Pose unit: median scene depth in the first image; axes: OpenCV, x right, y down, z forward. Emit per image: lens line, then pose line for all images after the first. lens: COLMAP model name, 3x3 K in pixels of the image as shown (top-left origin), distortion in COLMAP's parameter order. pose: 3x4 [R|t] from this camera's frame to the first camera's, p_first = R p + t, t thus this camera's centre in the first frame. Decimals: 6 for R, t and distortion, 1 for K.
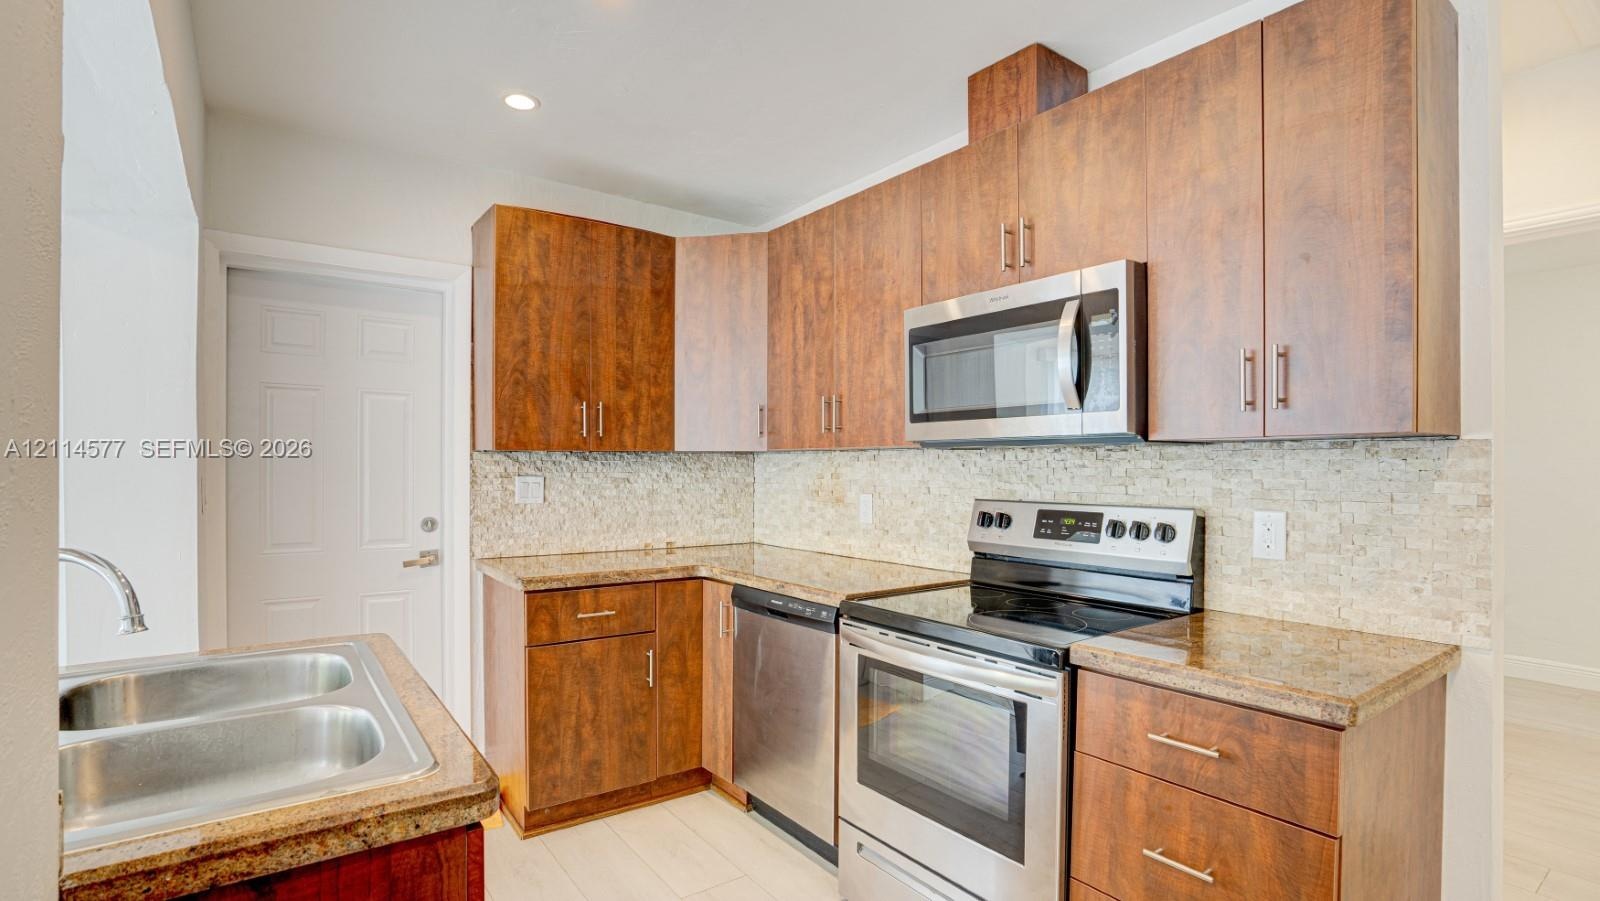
lens RADIAL K [[747.6, 0, 795.8], [0, 747.6, 471.3], [0, 0, 1]] dist [-0.048350, 0.016029]
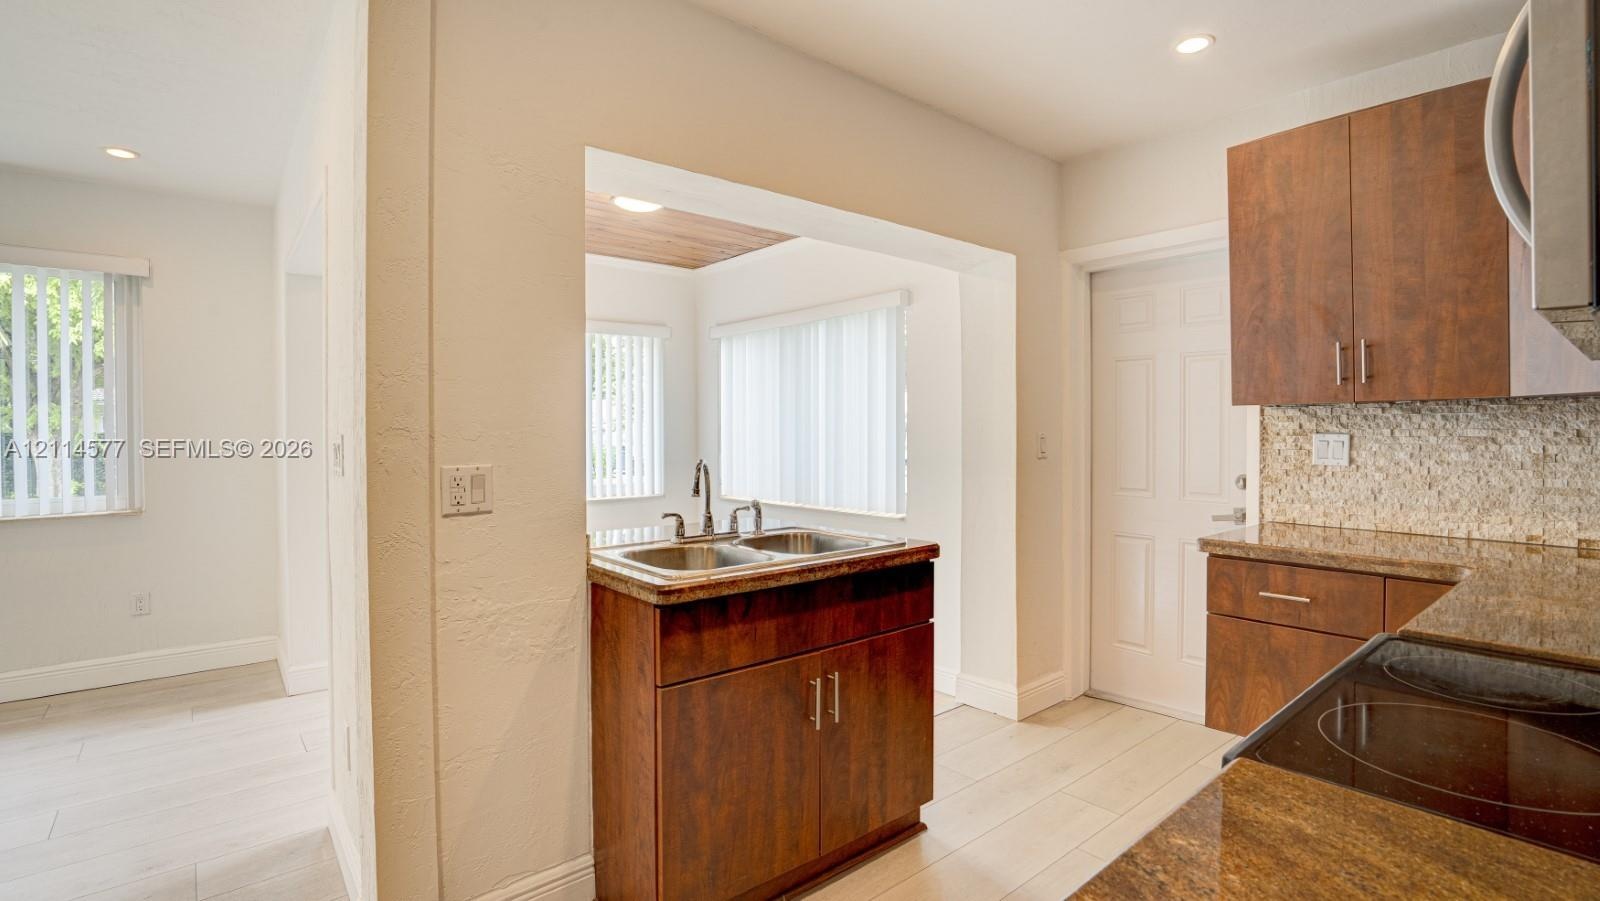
lens RADIAL K [[747.6, 0, 824.6], [0, 747.6, 431.1], [0, 0, 1]] dist [-0.048350, 0.016029]
pose [[0.098268, -0.000589, -0.995160, 0.455847], [-0.000482, 1.000000, -0.000640, 0.004892], [0.995160, 0.000543, 0.098268, 0.360337]]
